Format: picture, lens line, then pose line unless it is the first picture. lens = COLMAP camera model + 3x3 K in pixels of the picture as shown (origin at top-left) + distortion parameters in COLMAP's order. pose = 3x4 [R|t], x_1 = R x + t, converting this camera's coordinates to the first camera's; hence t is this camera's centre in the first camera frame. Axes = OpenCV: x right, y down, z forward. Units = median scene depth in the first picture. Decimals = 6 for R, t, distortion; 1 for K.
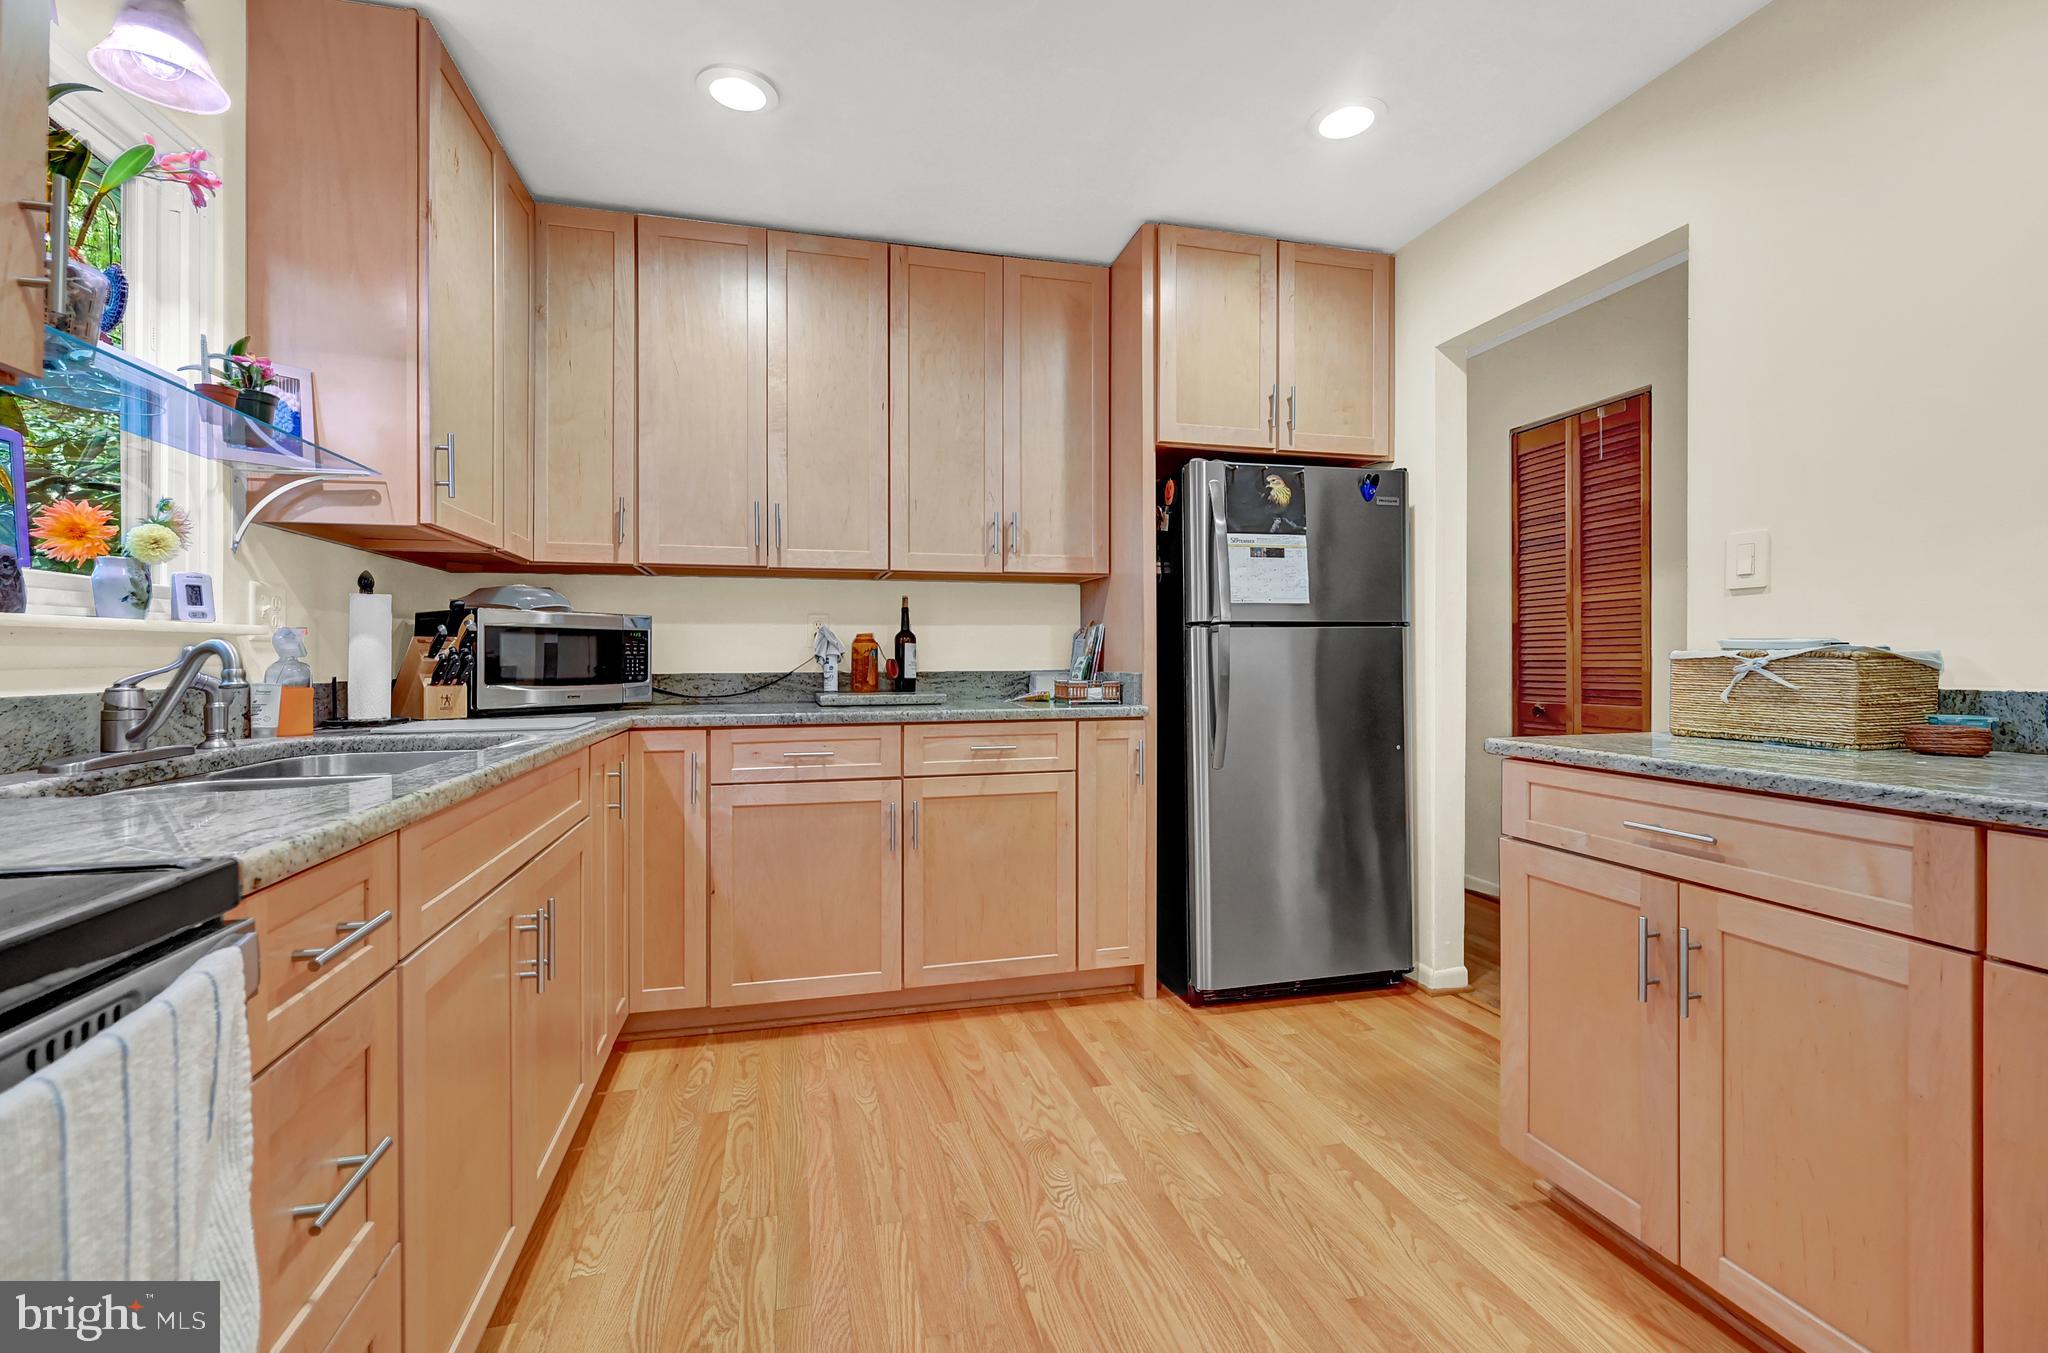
lens RADIAL K [[857.4, 0, 992.3], [0, 857.4, 659.8], [0, 0, 1]] dist [-0.001890, -0.000083]
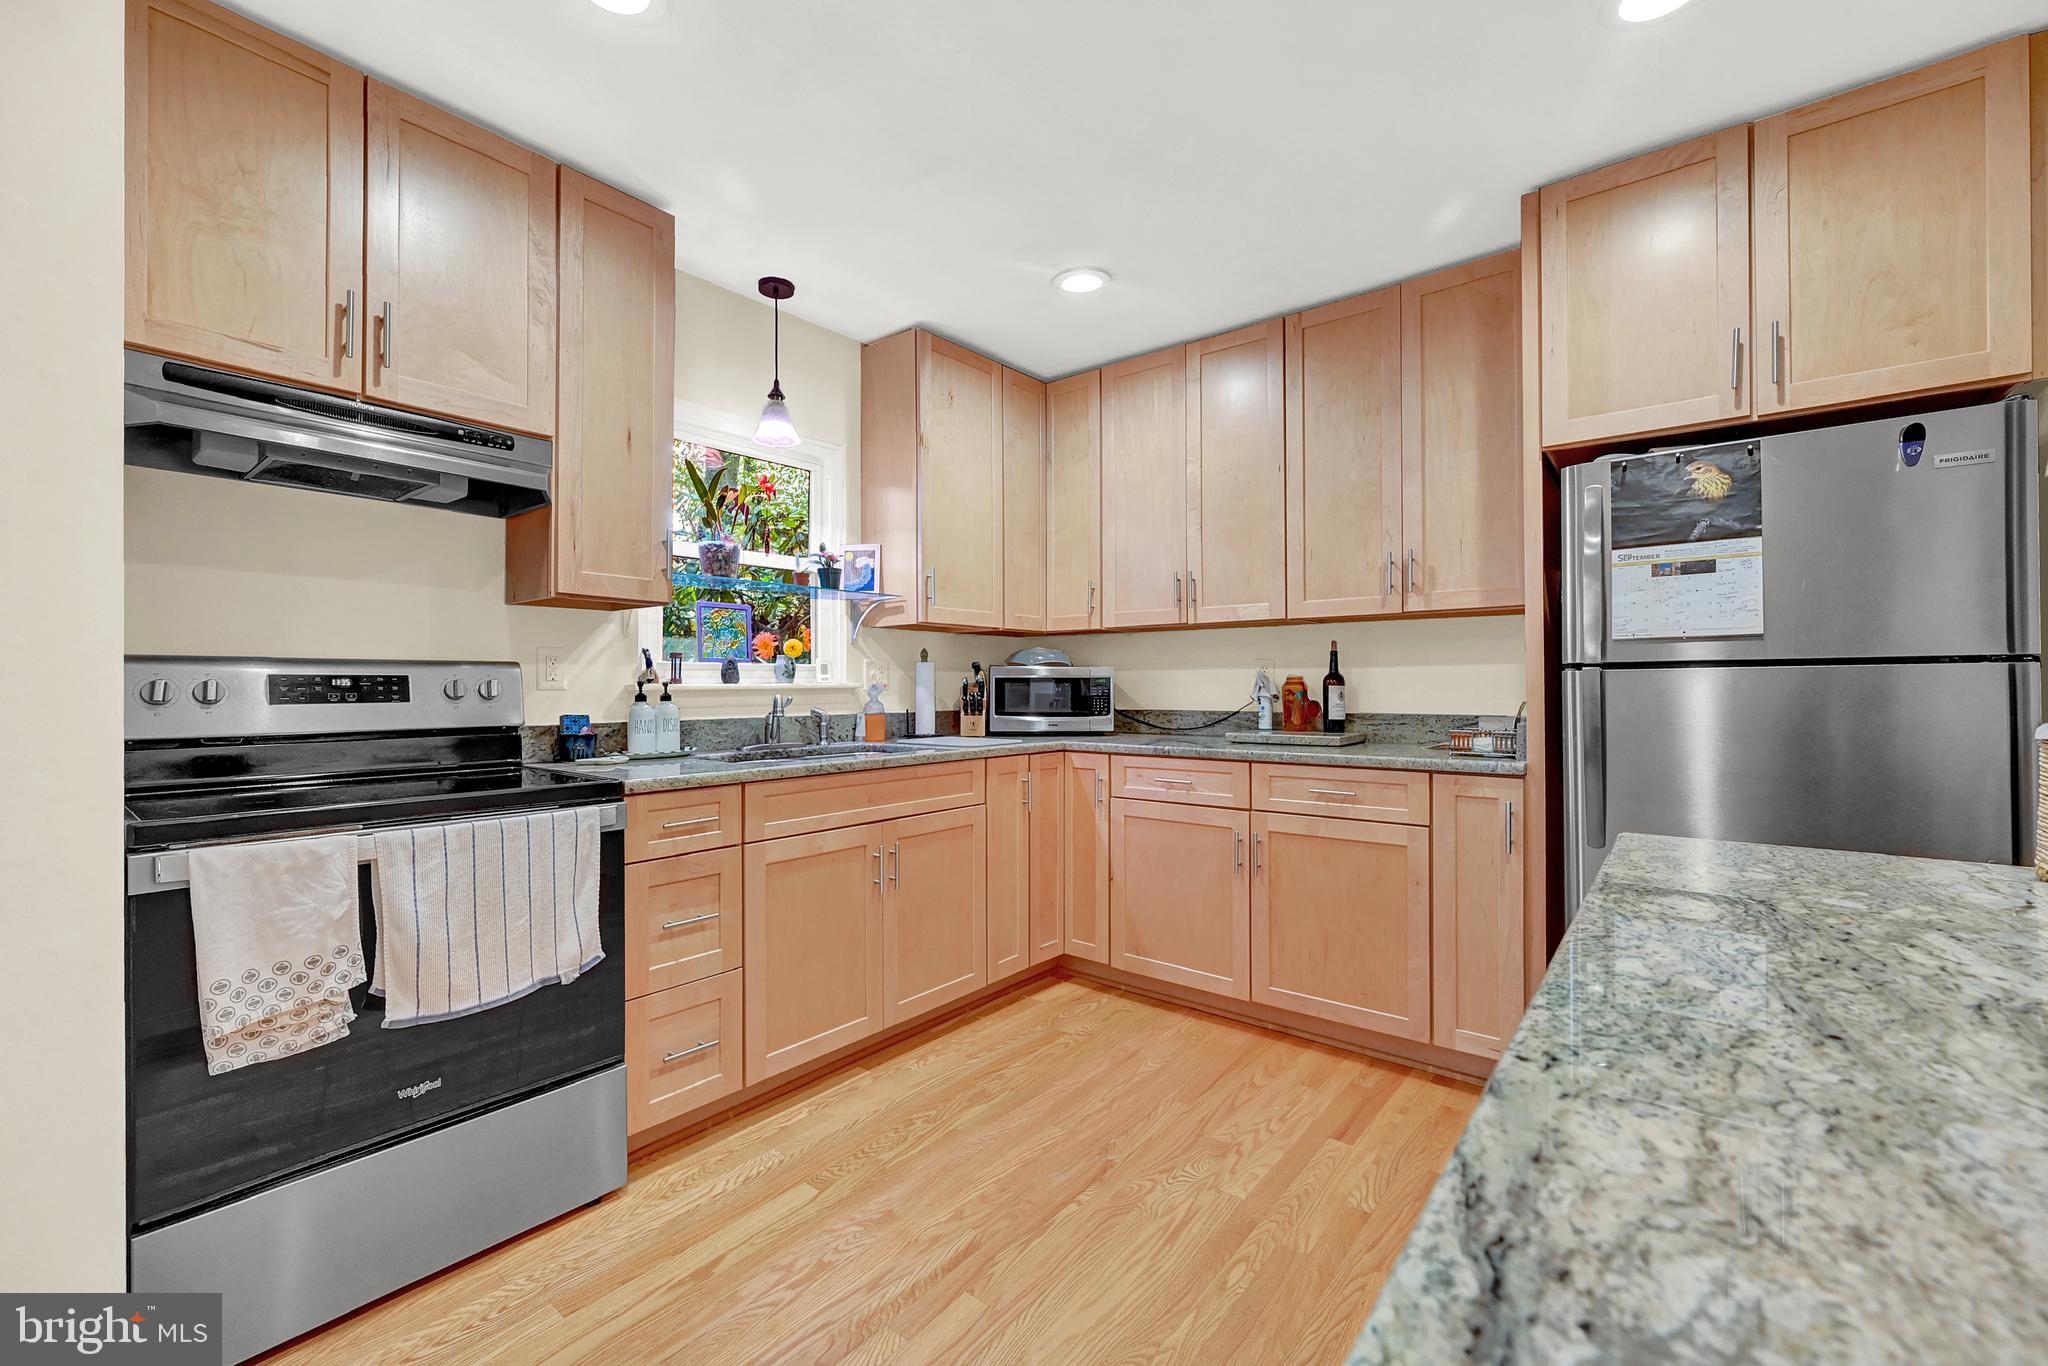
lens RADIAL K [[839.3, 0, 990.5], [0, 839.3, 681.9], [0, 0, 1]] dist [0.000310, 0.000183]
pose [[0.590362, -0.002423, -0.807135, 0.551941], [-0.000665, 0.999994, -0.003488, -0.023350], [0.807138, 0.002597, 0.590357, 0.083824]]
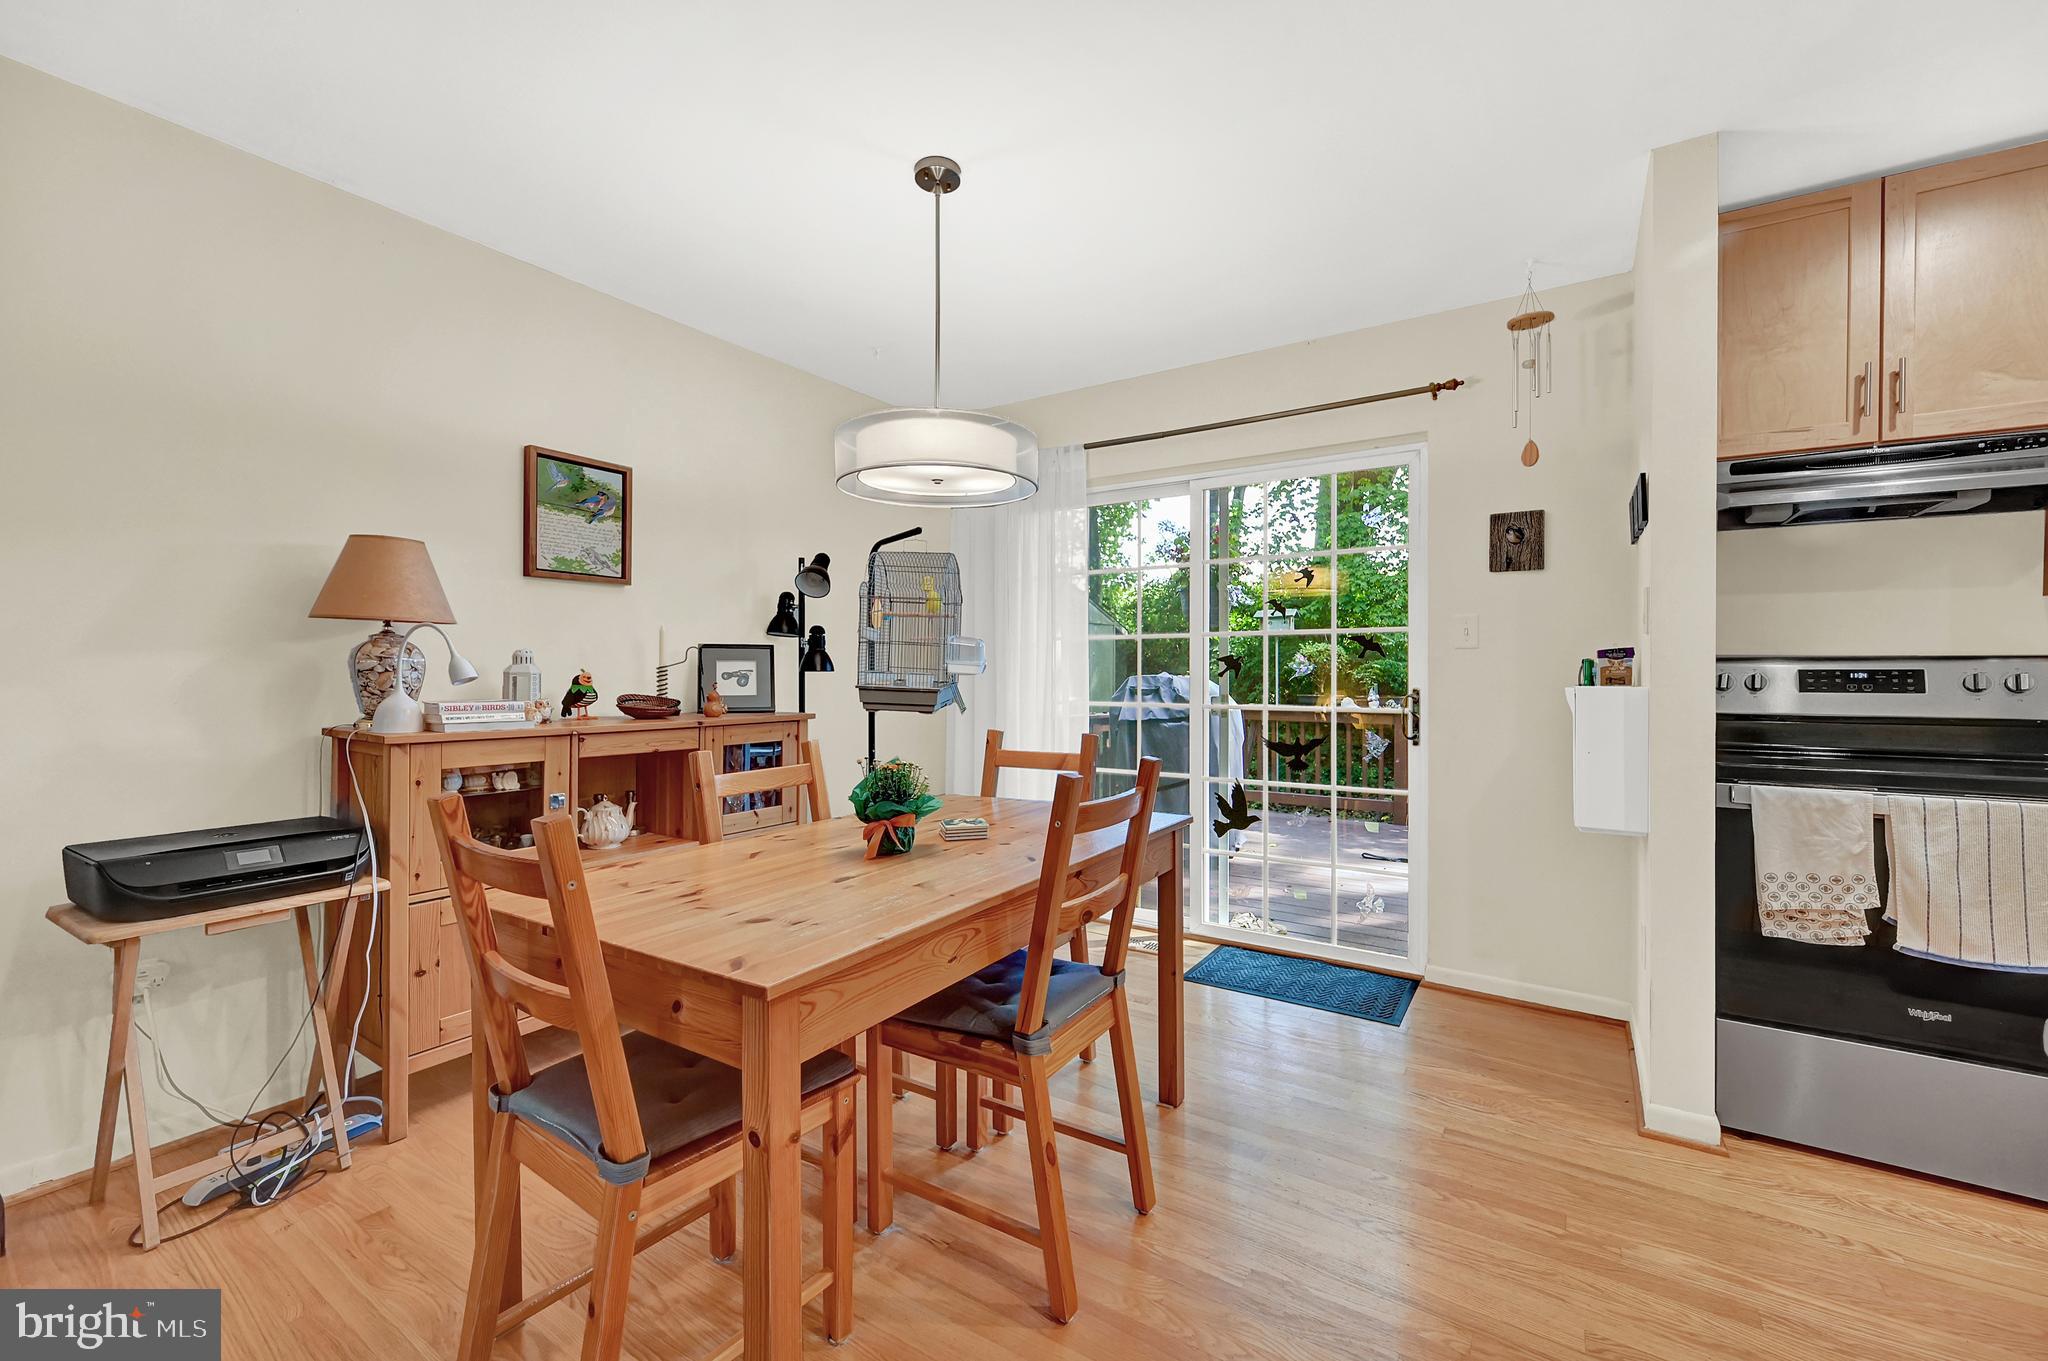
lens RADIAL K [[832.3, 0, 1024.0], [0, 832.3, 680.5], [0, 0, 1]] dist [-0.008056, -0.000104]
pose [[-0.726703, 0.007215, -0.686914, 1.085726], [0.000810, 0.999953, 0.009647, -0.032817], [0.686951, 0.006454, -0.726675, 0.089239]]
